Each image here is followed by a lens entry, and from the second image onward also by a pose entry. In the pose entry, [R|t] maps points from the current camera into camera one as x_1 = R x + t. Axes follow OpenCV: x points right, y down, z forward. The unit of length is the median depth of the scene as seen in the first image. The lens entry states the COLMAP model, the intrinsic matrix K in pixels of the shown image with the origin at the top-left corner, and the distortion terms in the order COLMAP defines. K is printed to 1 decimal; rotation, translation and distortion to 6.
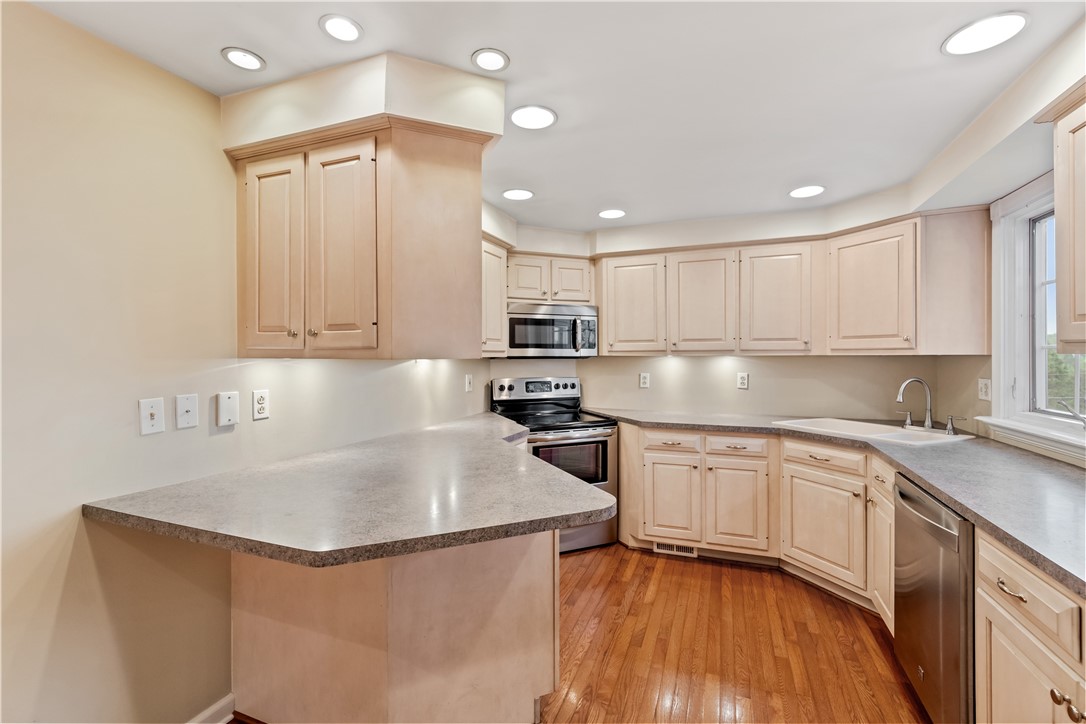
lens RADIAL K [[464.8, 0, 545.3], [0, 464.8, 356.9], [0, 0, 1]] dist [-0.000221, -0.000200]
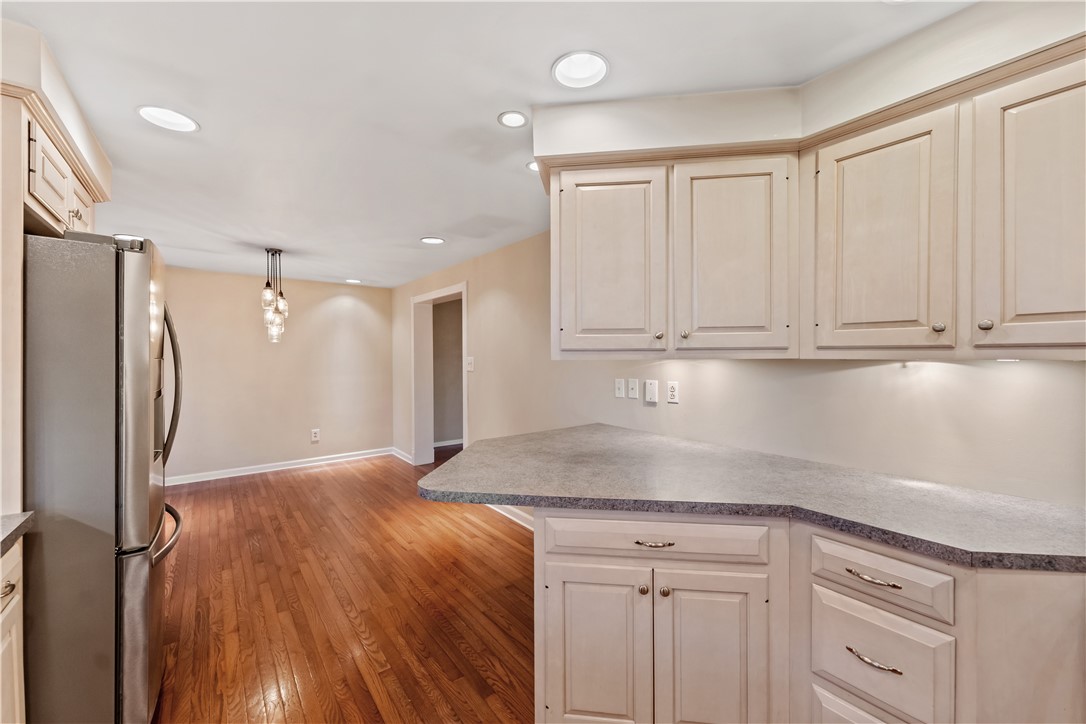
lens RADIAL K [[429.6, 0, 545.8], [0, 429.6, 358.8], [0, 0, 1]] dist [0.000644, 0.000050]
pose [[-0.511614, 0.006859, -0.859188, 0.411676], [0.000266, 0.999969, 0.007824, -0.003944], [0.859216, 0.003774, -0.511600, 0.821816]]
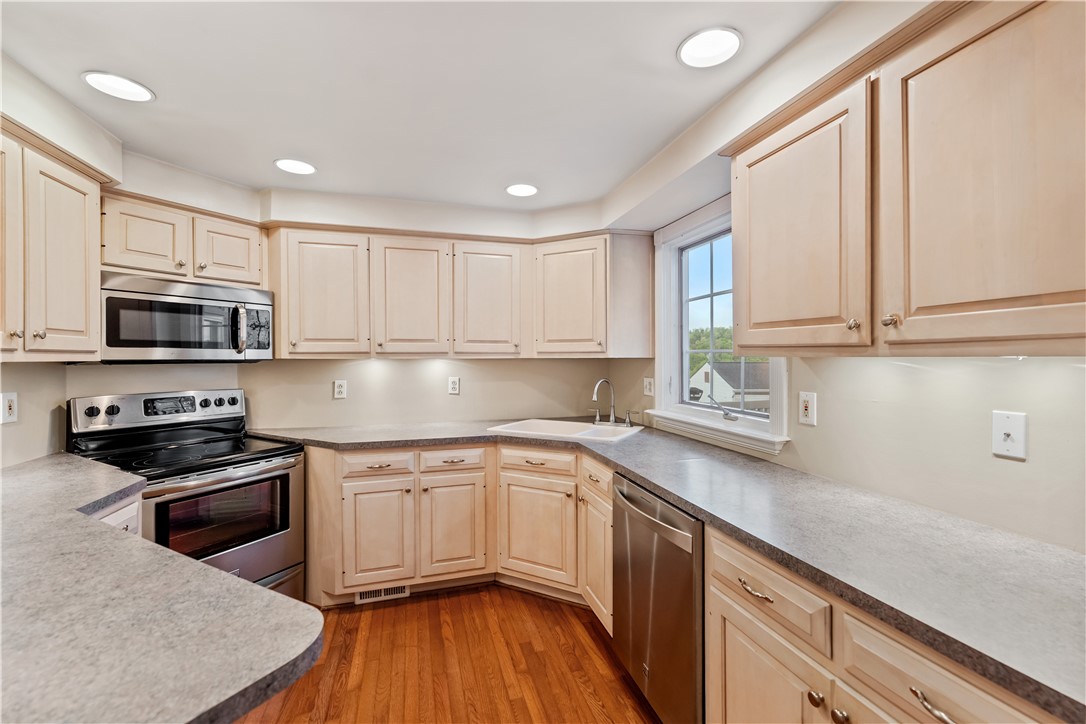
lens RADIAL K [[459.4, 0, 546.7], [0, 459.4, 359.2], [0, 0, 1]] dist [-0.000022, -0.000436]
pose [[0.792290, -0.001584, 0.610143, 0.013741], [0.002567, 0.999996, -0.000738, -0.000480], [-0.610139, 0.002151, 0.792291, 0.185232]]
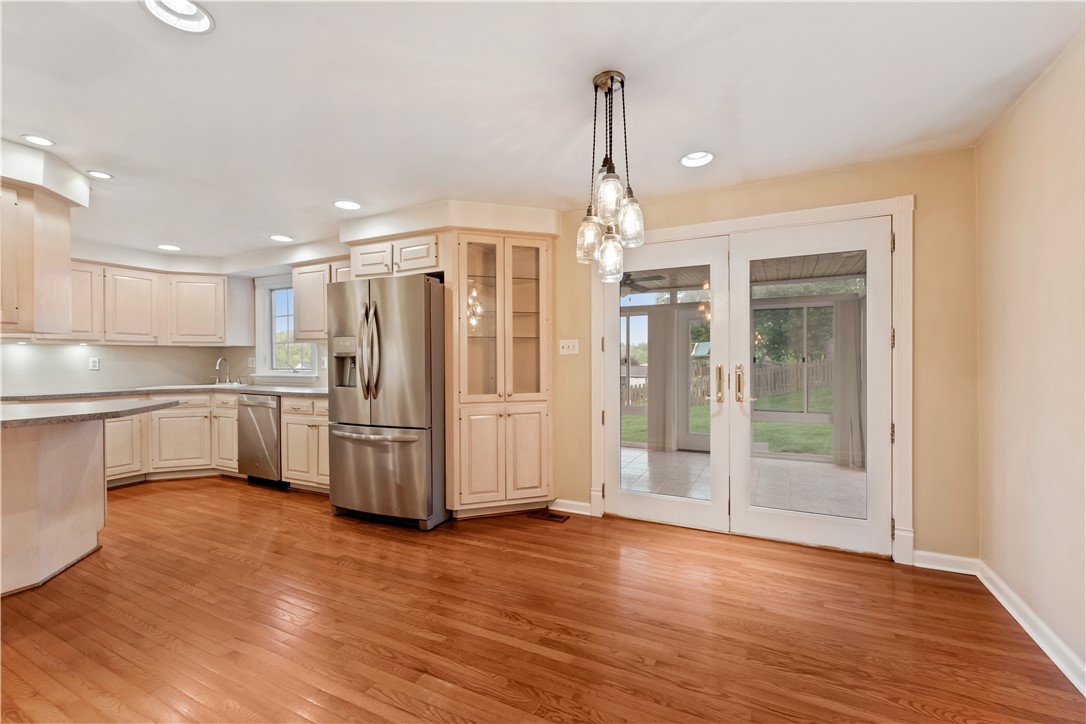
lens RADIAL K [[466.9, 0, 548.4], [0, 466.9, 361.9], [0, 0, 1]] dist [-0.001729, -0.000535]
pose [[0.093748, -0.003152, 0.995591, -0.894861], [0.008574, 0.999960, 0.002359, 0.061884], [-0.995559, 0.008315, 0.093771, -0.475880]]
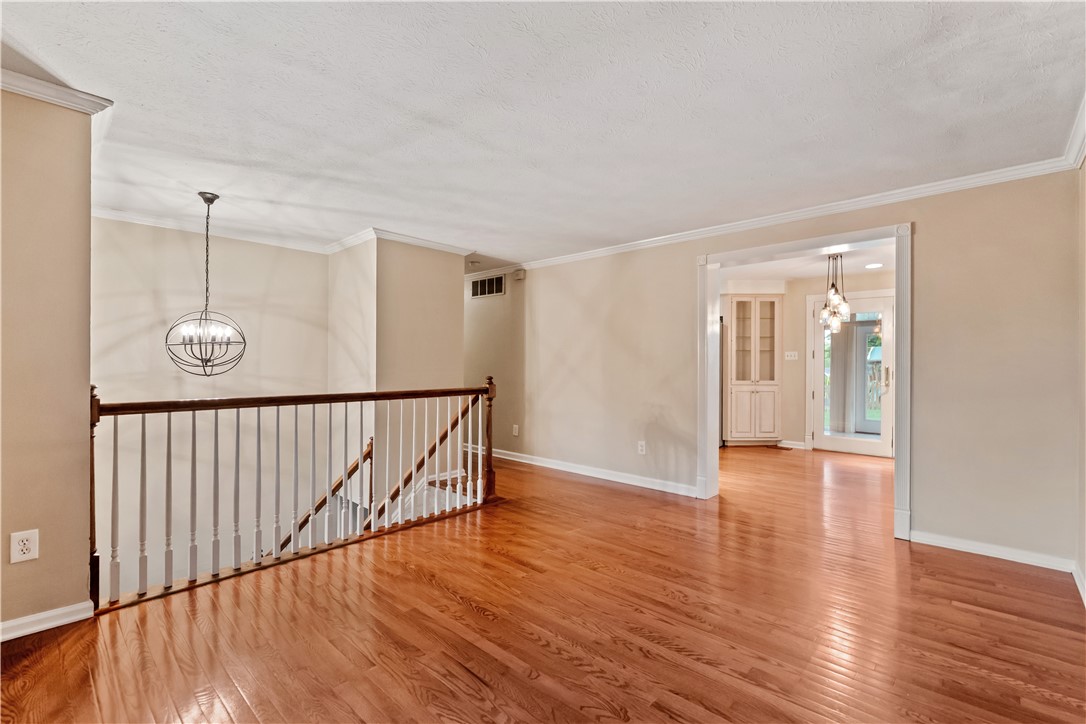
lens RADIAL K [[487.2, 0, 543.0], [0, 487.2, 362.0], [0, 0, 1]] dist [-0.000890, -0.000378]
pose [[0.370993, 0.003084, 0.928630, -2.205315], [-0.002555, 0.999994, -0.002301, 0.063860], [-0.928632, -0.001519, 0.370999, -0.187199]]
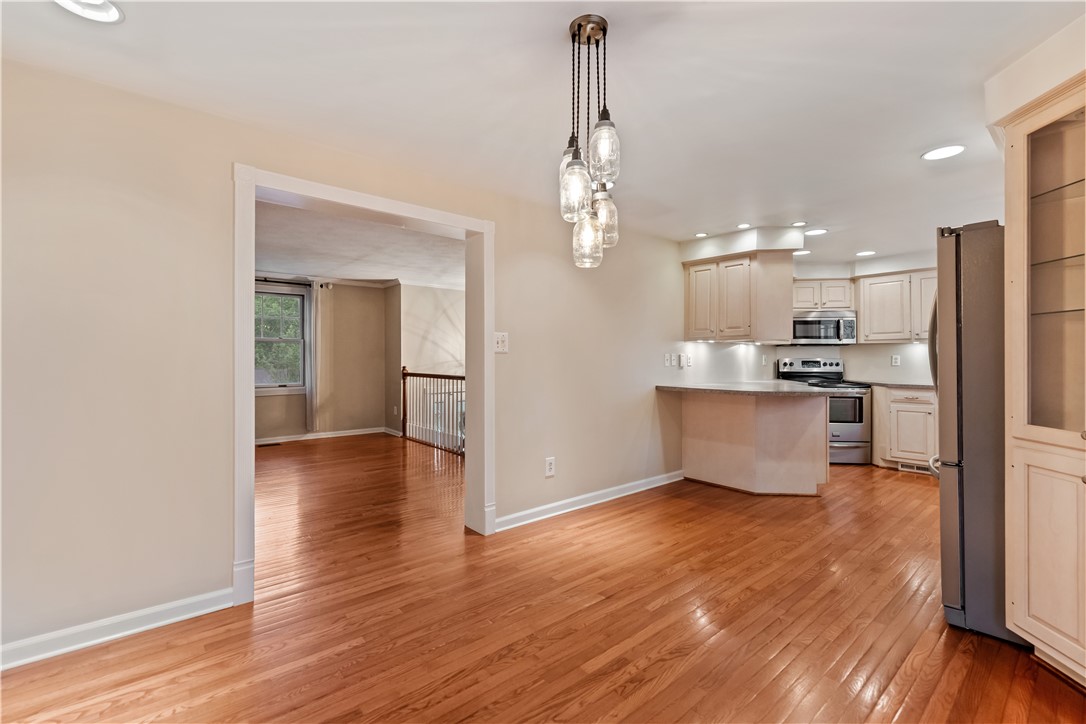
lens RADIAL K [[475.6, 0, 545.2], [0, 475.6, 357.7], [0, 0, 1]] dist [0.002246, -0.000181]
pose [[0.880127, 0.001354, -0.474736, -0.050494], [-0.003032, 0.999992, -0.002769, 0.061151], [0.474728, 0.003877, 0.880124, -0.996286]]
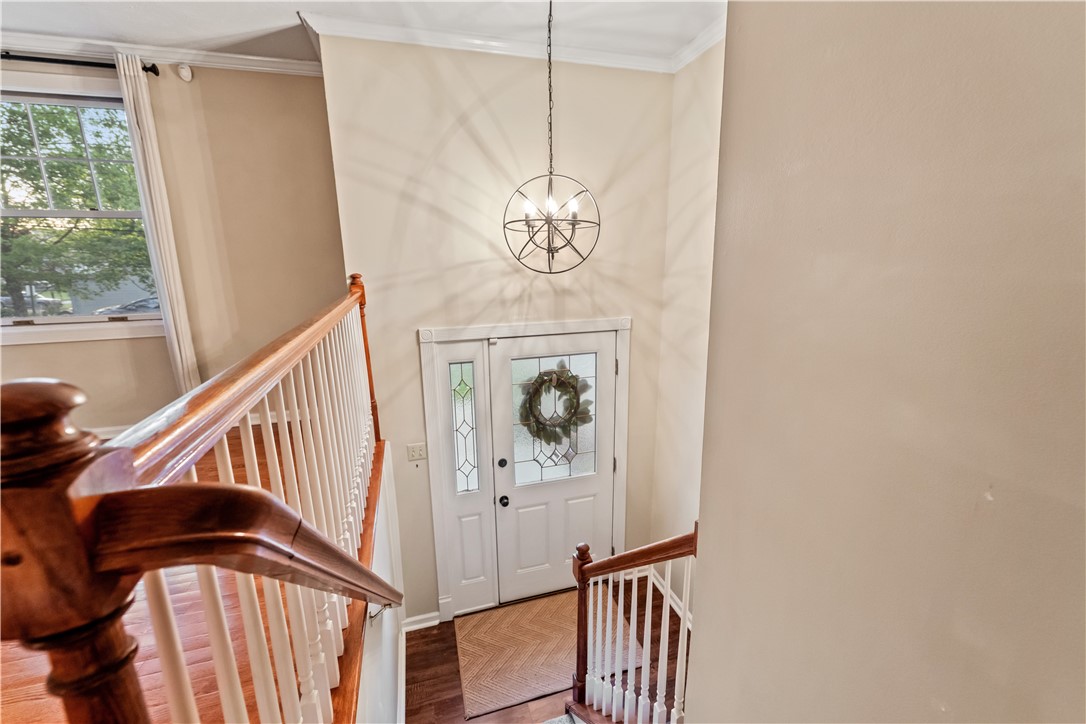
lens RADIAL K [[445.7, 0, 542.5], [0, 445.7, 355.1], [0, 0, 1]] dist [0.000286, 0.000078]
pose [[0.611605, 0.162014, -0.774397, -0.858410], [0.009853, 0.977172, 0.212219, 0.072113], [0.791102, -0.137424, 0.596047, 0.471803]]
